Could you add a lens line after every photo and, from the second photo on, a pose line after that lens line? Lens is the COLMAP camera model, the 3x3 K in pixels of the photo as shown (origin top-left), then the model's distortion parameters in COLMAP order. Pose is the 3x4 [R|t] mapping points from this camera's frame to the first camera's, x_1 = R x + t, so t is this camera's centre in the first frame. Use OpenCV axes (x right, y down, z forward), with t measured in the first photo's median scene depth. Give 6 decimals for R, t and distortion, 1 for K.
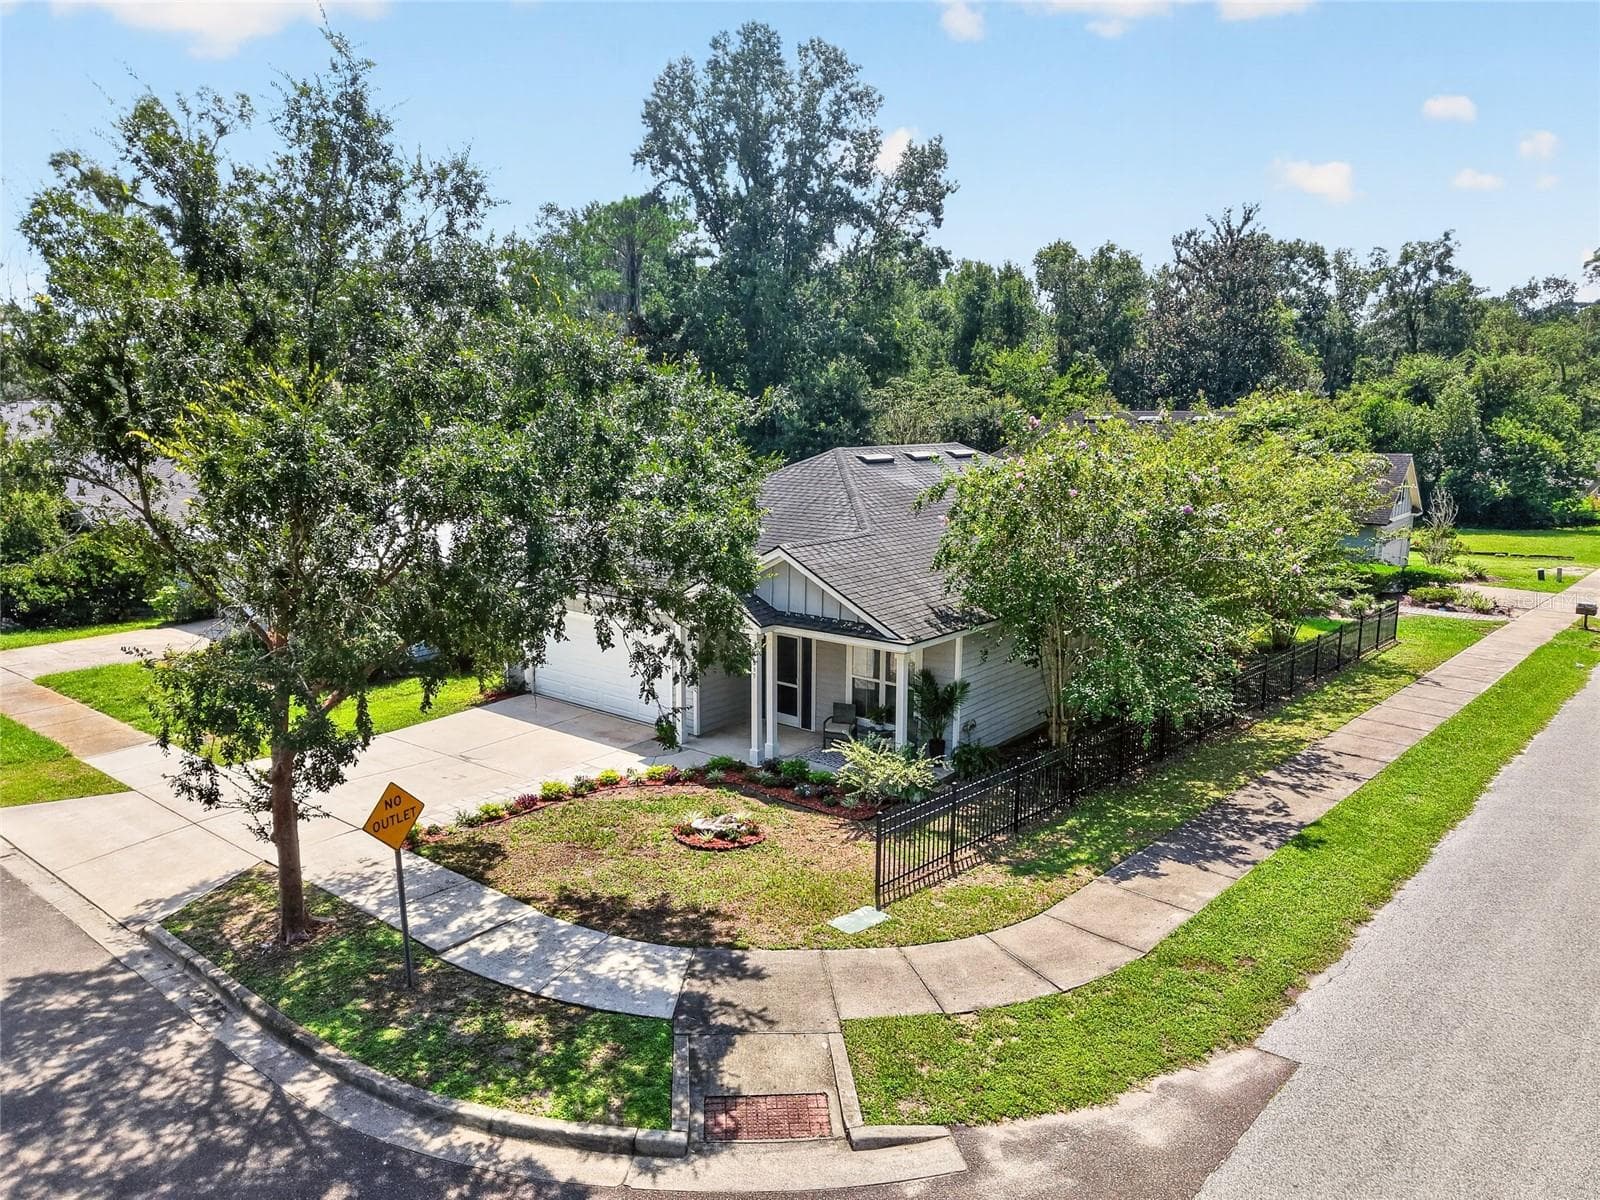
lens RADIAL K [[1082.5, 0, 796.3], [0, 1082.5, 609.4], [0, 0, 1]] dist [0.028680, -0.027533]
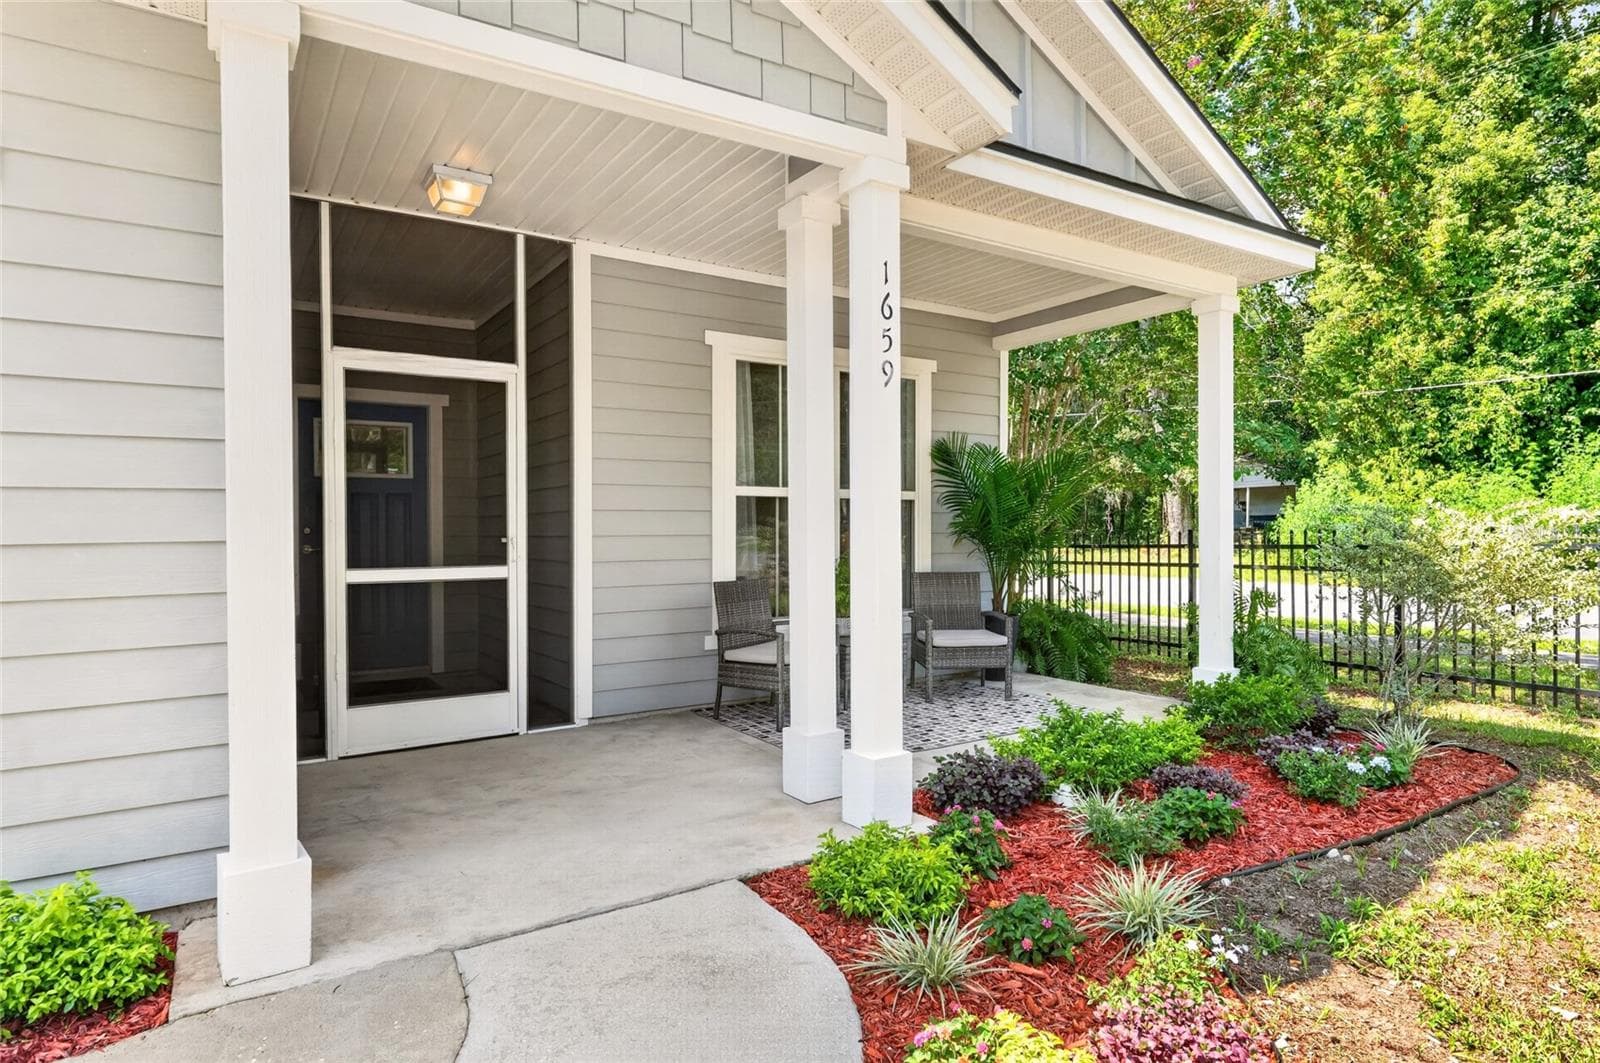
lens RADIAL K [[886.5, 0, 793.8], [0, 886.5, 542.4], [0, 0, 1]] dist [-0.002145, 0.001375]
pose [[0.308527, -0.016497, 0.951072, -0.212608], [0.184527, 0.981894, -0.042829, 0.102306], [-0.933146, 0.188712, 0.305985, 1.030301]]
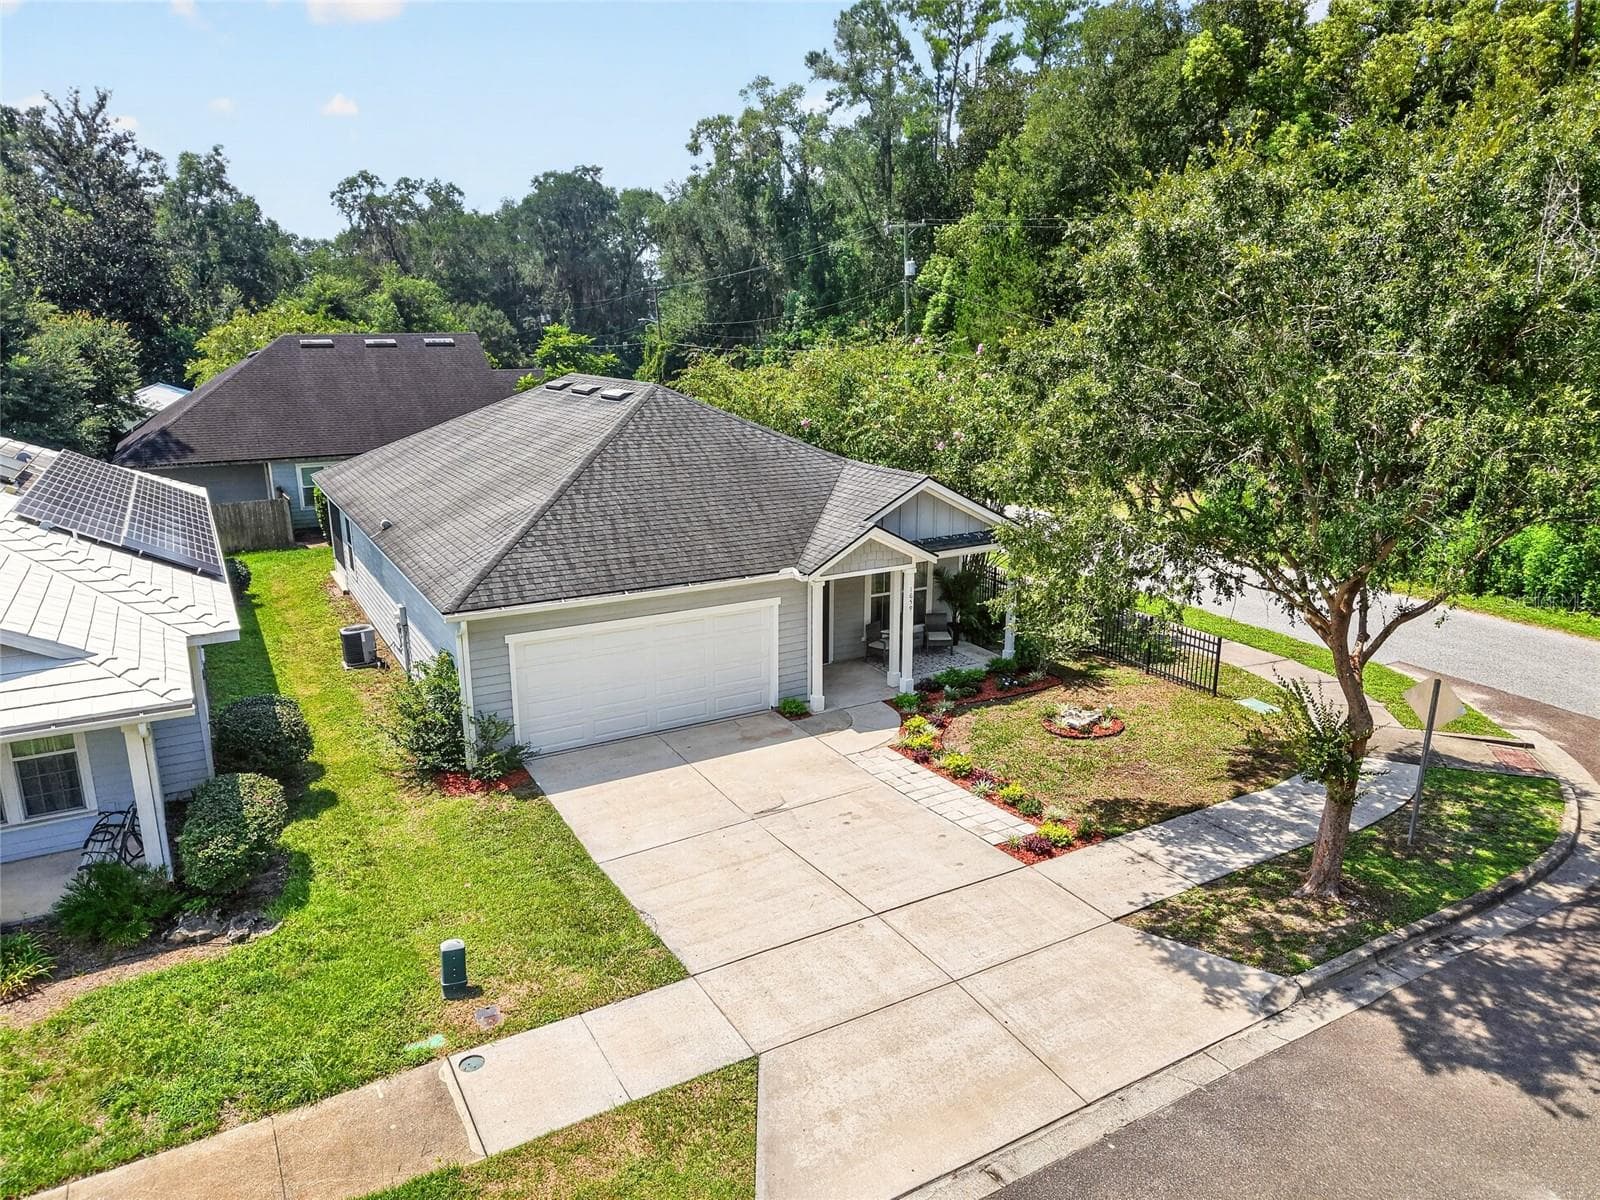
lens RADIAL K [[1082.5, 0, 801.1], [0, 1082.5, 614.2], [0, 0, 1]] dist [0.028680, -0.027533]
pose [[0.352972, -0.248907, 0.901918, -1.050843], [0.176844, 0.964338, 0.196924, -0.159012], [-0.918769, 0.089990, 0.384402, 0.747874]]
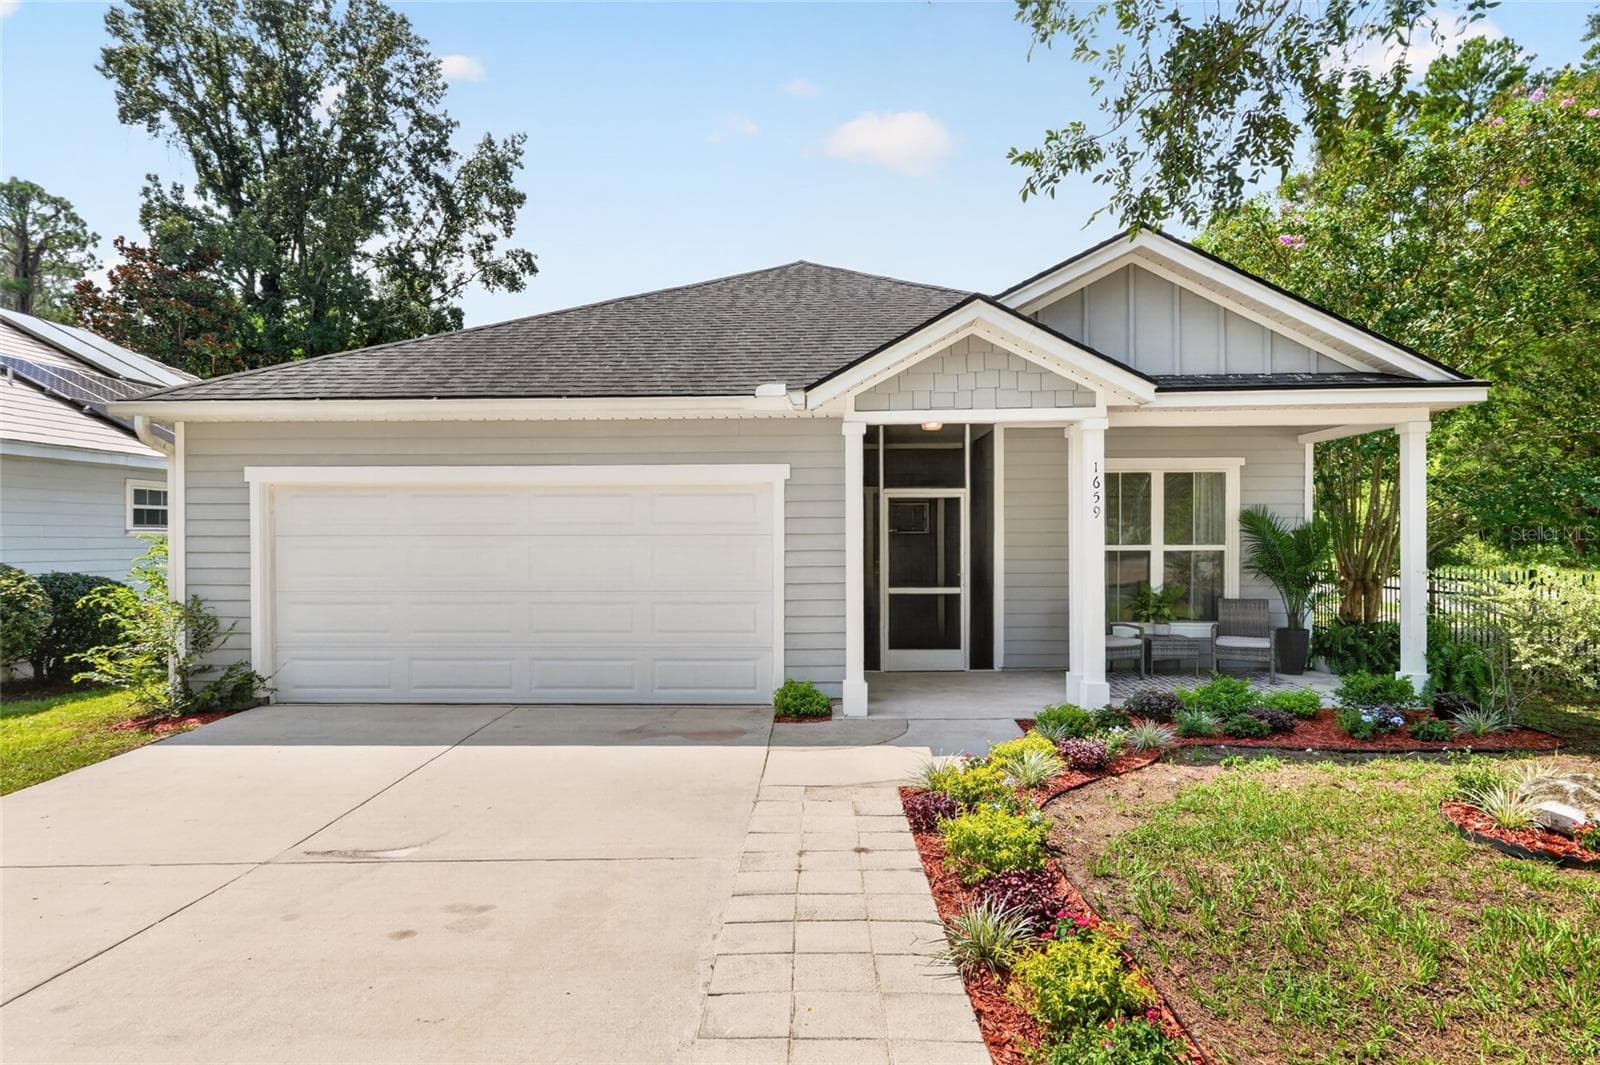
lens RADIAL K [[886.5, 0, 794.3], [0, 886.5, 546.7], [0, 0, 1]] dist [-0.002145, 0.001375]
pose [[0.794969, -0.015580, 0.606450, -0.383453], [0.121931, 0.983373, -0.134572, 0.116951], [-0.594271, 0.180926, 0.783651, 0.836796]]
